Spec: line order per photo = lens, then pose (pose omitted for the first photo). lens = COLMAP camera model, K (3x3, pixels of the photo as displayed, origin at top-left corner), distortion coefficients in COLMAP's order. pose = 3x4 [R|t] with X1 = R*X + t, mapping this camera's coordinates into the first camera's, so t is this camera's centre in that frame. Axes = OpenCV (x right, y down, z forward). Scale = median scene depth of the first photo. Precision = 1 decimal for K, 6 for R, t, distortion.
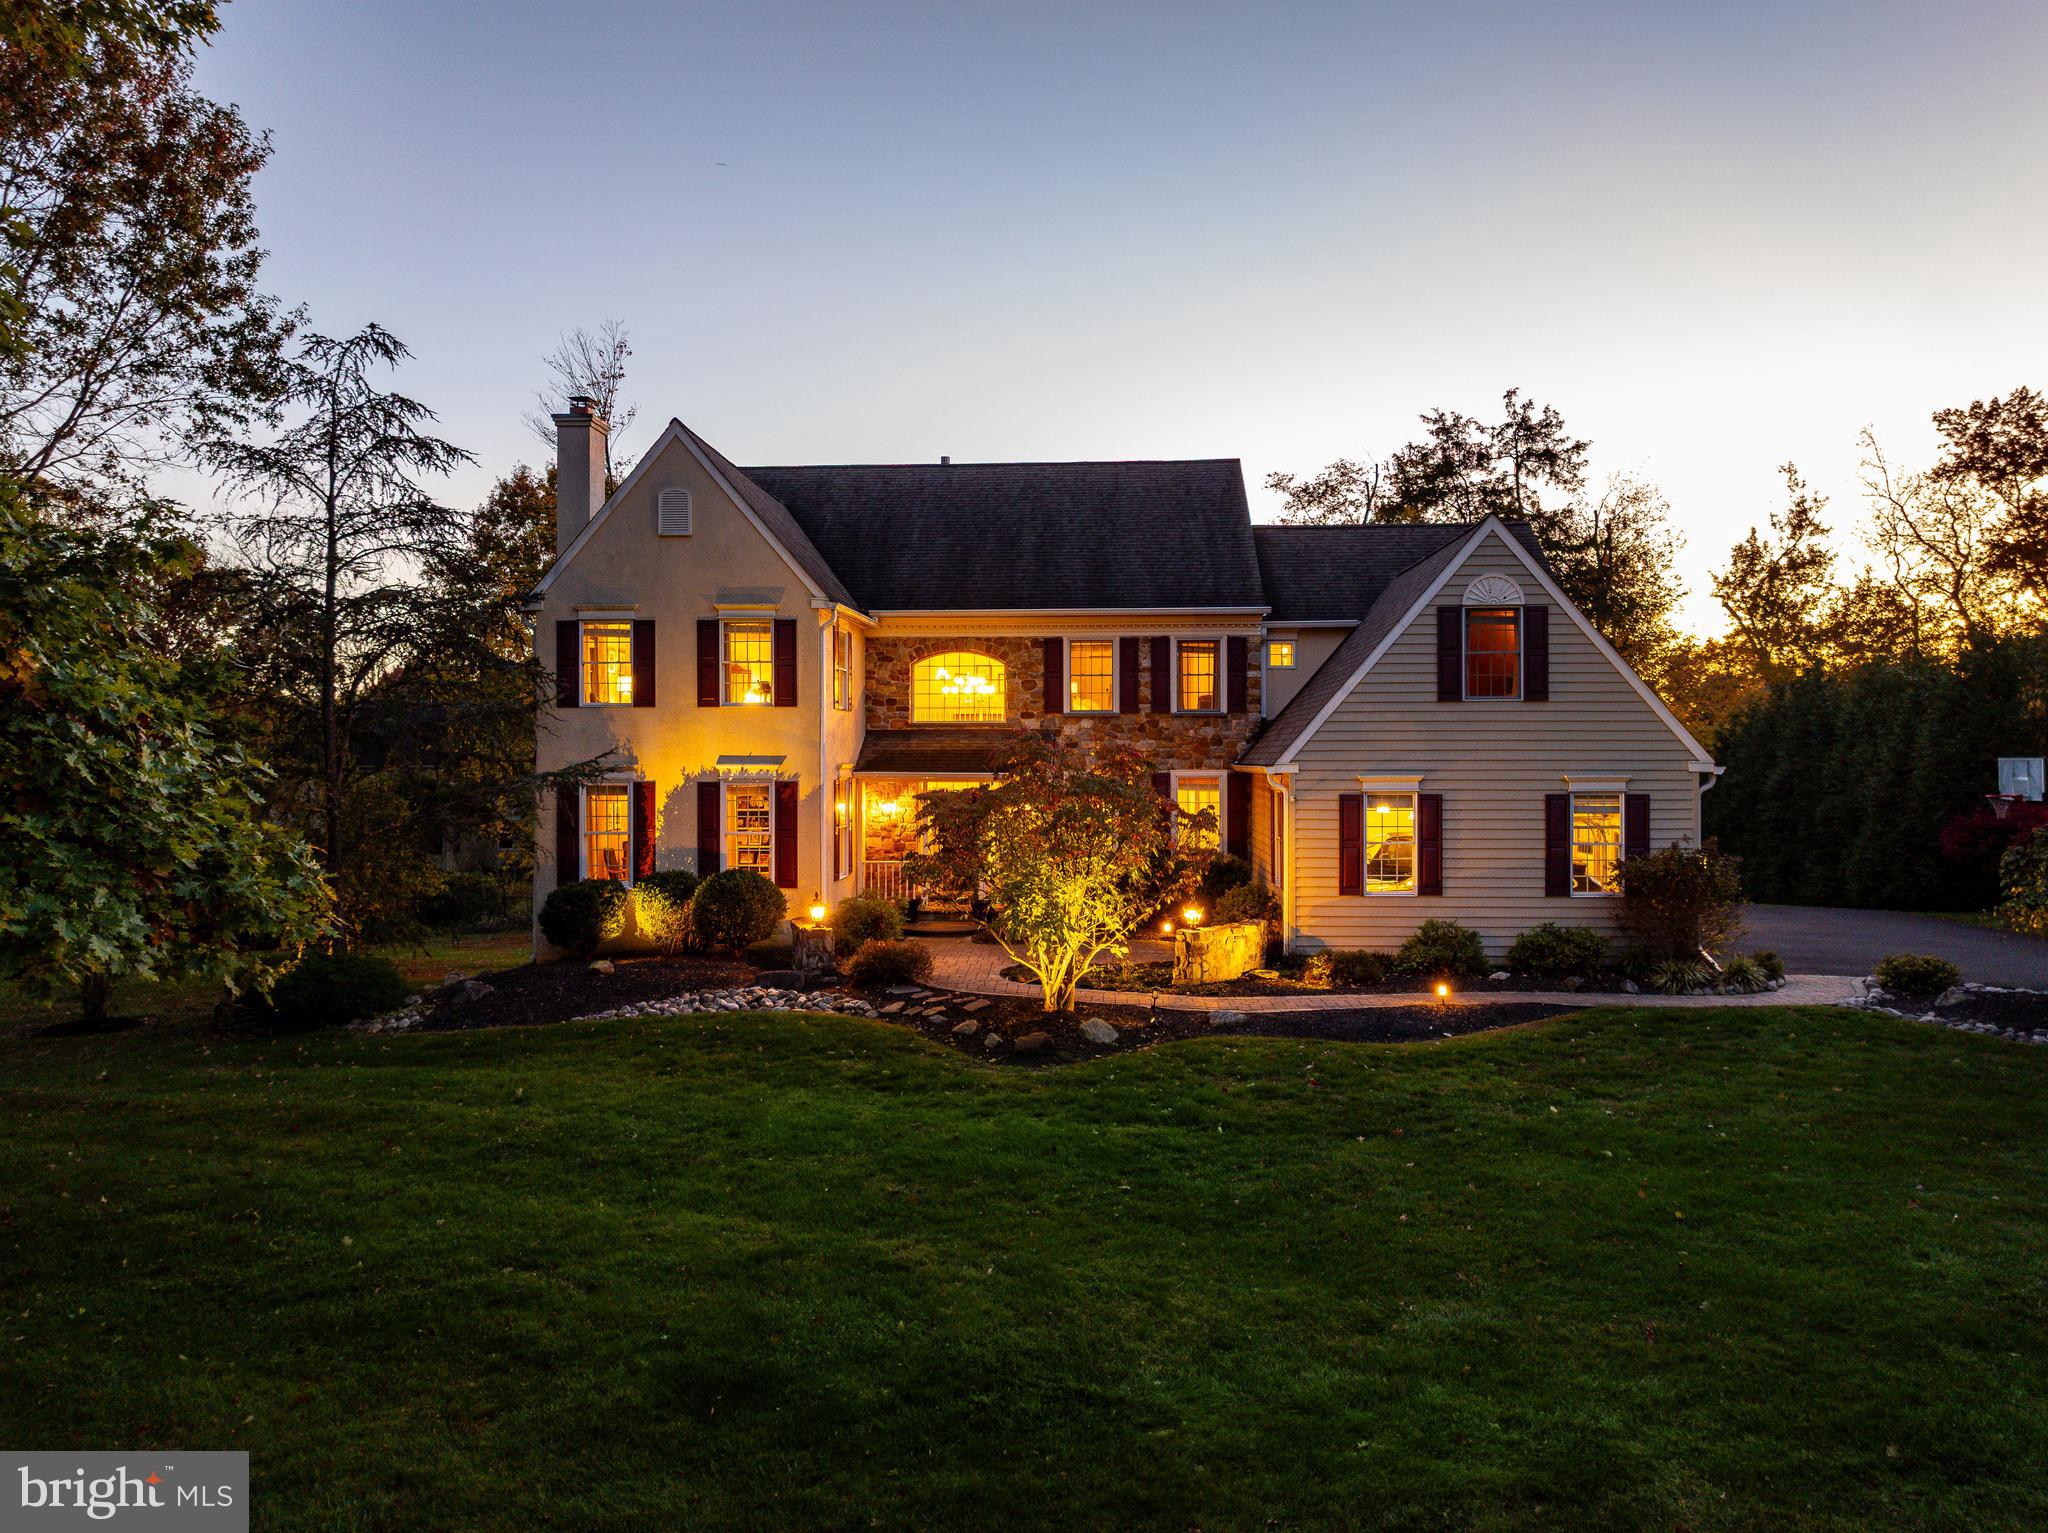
lens RADIAL K [[1429.2, 0, 1031.3], [0, 1429.2, 753.3], [0, 0, 1]] dist [-0.004653, -0.005305]
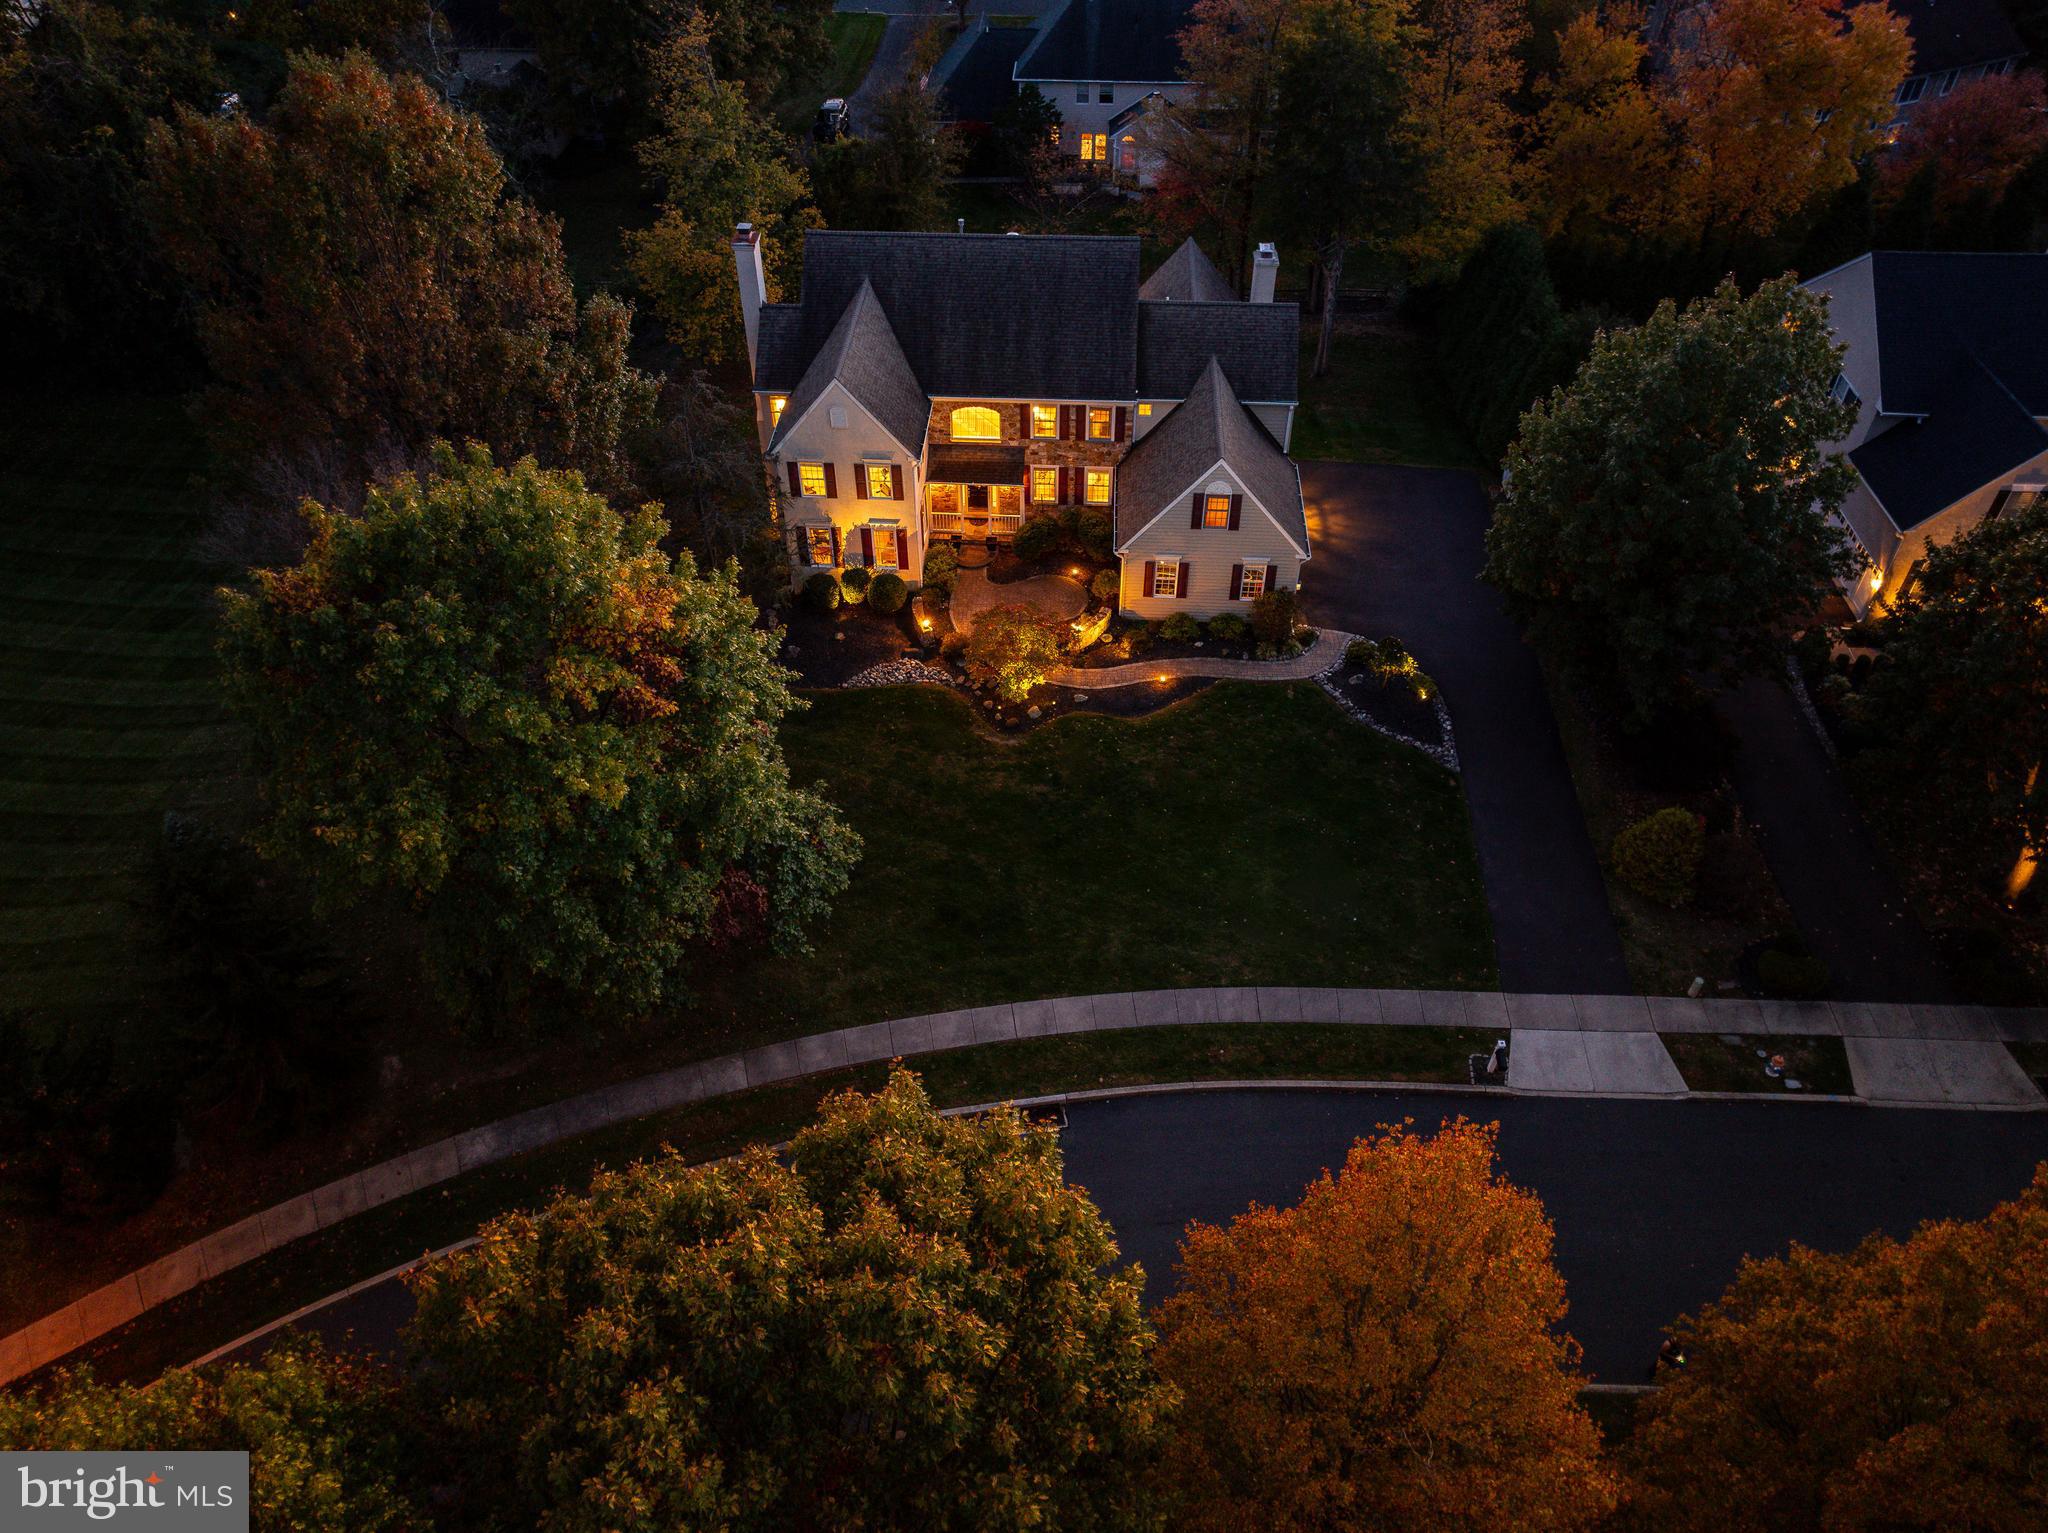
lens RADIAL K [[1429.2, 0, 1022.0], [0, 1429.2, 764.6], [0, 0, 1]] dist [-0.004653, -0.005305]
pose [[0.999973, 0.003406, -0.006462, 0.029698], [0.002054, 0.717843, 0.696202, -1.247087], [0.007010, -0.696197, 0.717817, -0.824203]]
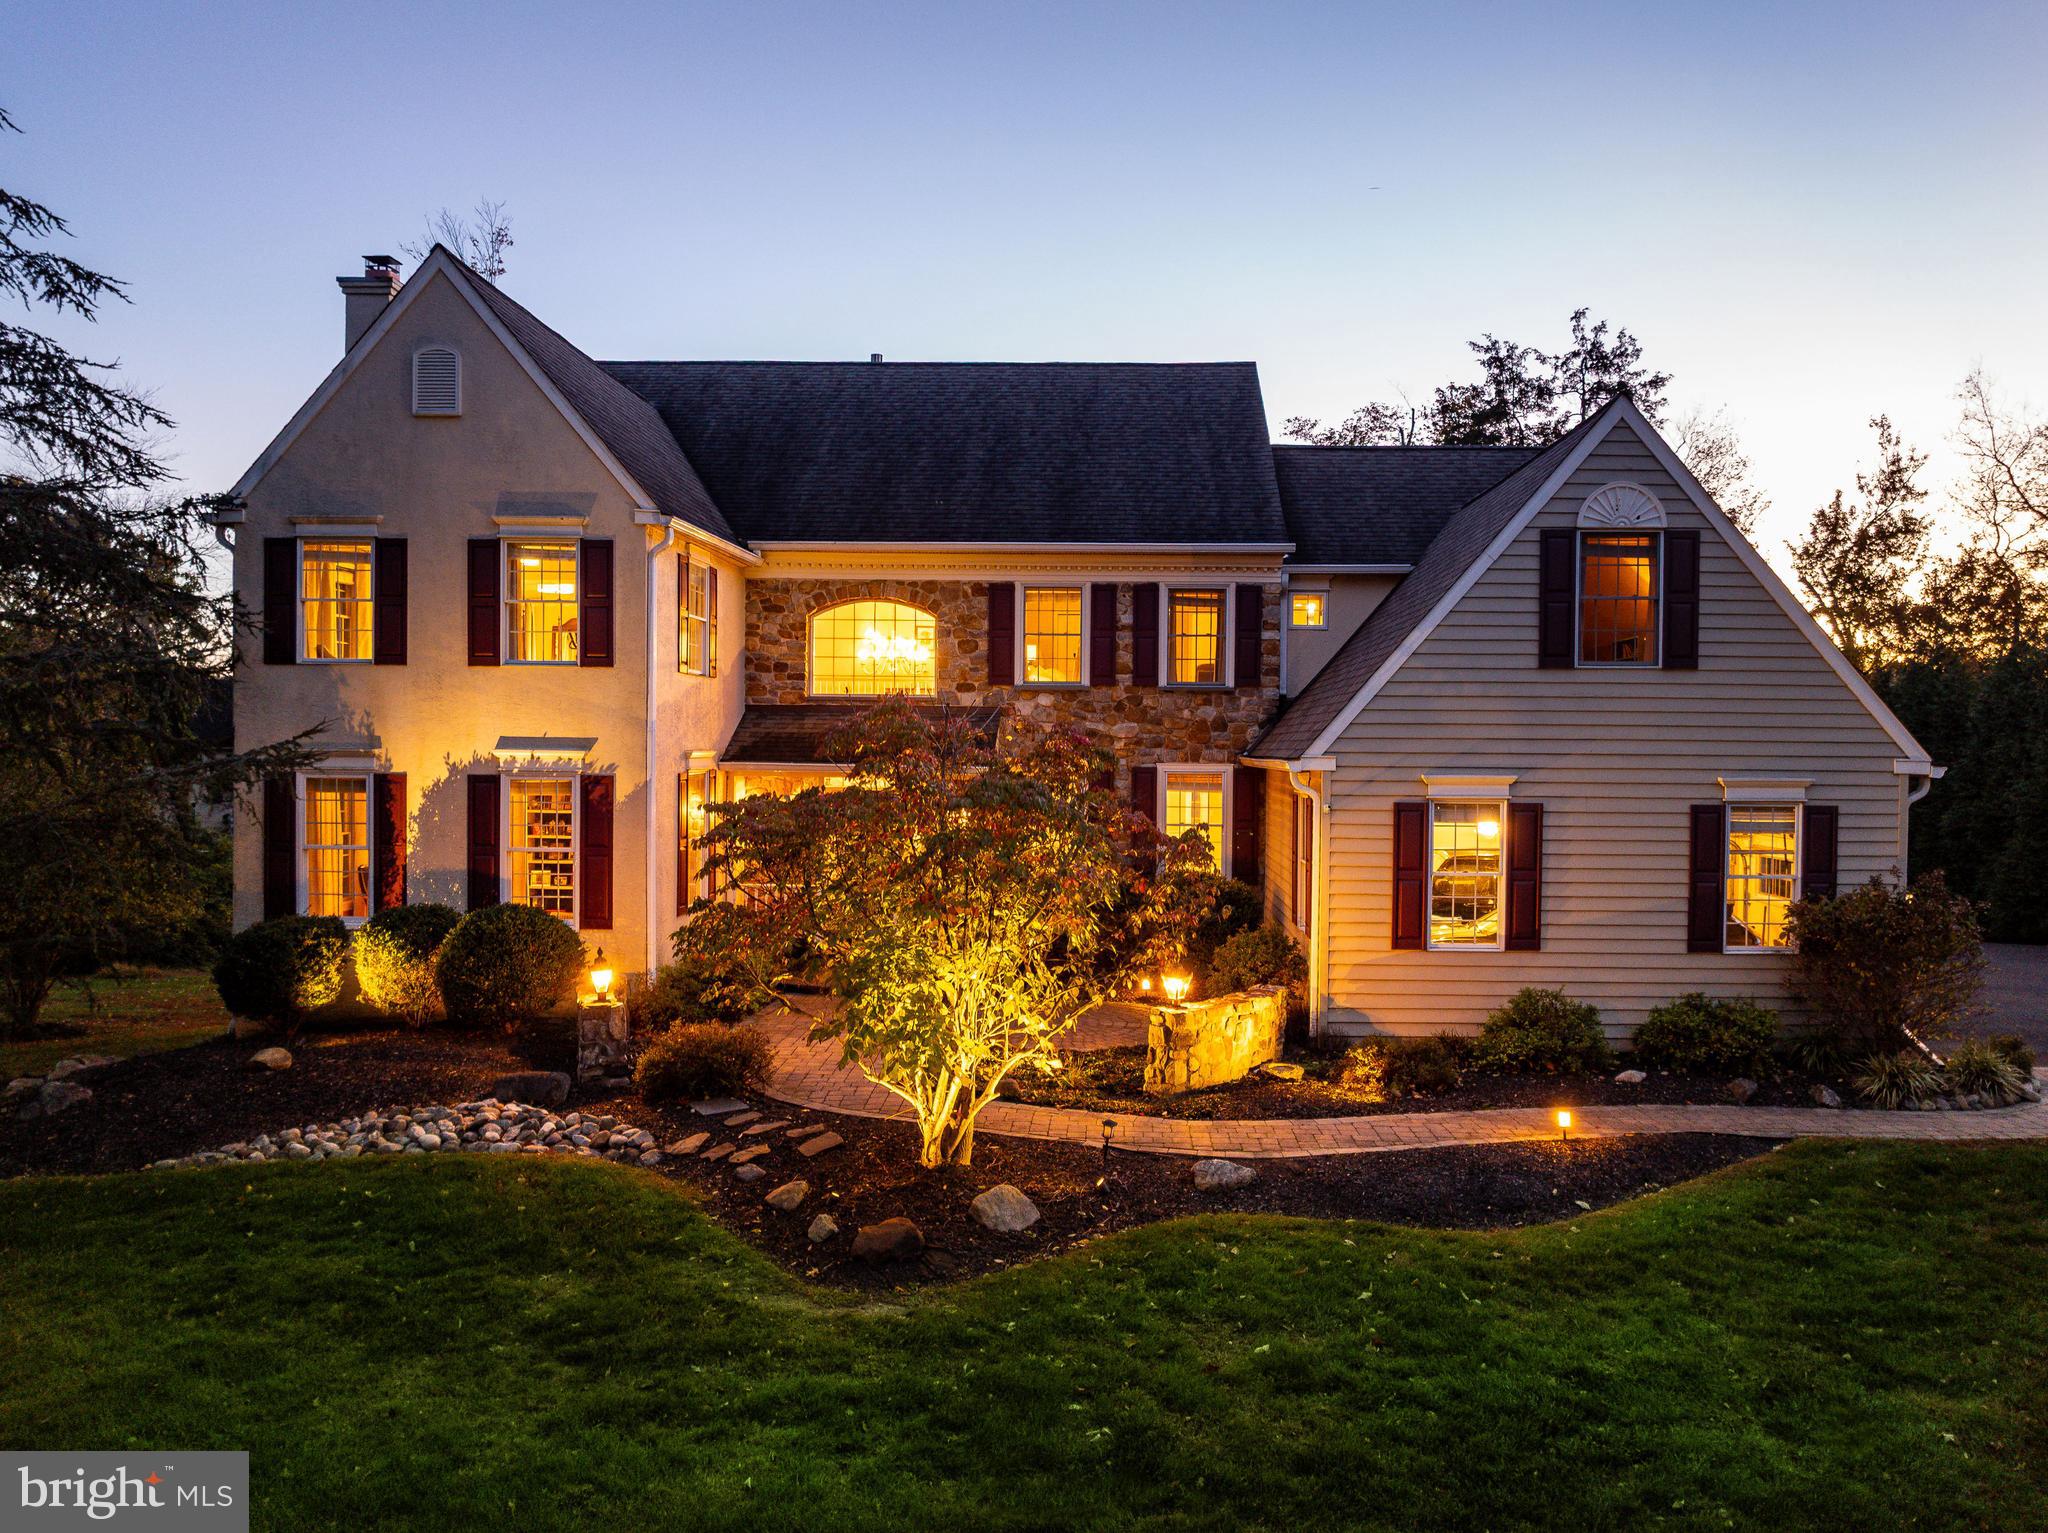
lens RADIAL K [[1429.2, 0, 1103.5], [0, 1429.2, 805.2], [0, 0, 1]] dist [-0.004653, -0.005305]
pose [[0.999033, 0.008124, 0.043202, 0.043342], [-0.010014, 0.998994, 0.043701, 0.001553], [-0.042803, -0.044091, 0.998110, 0.298797]]
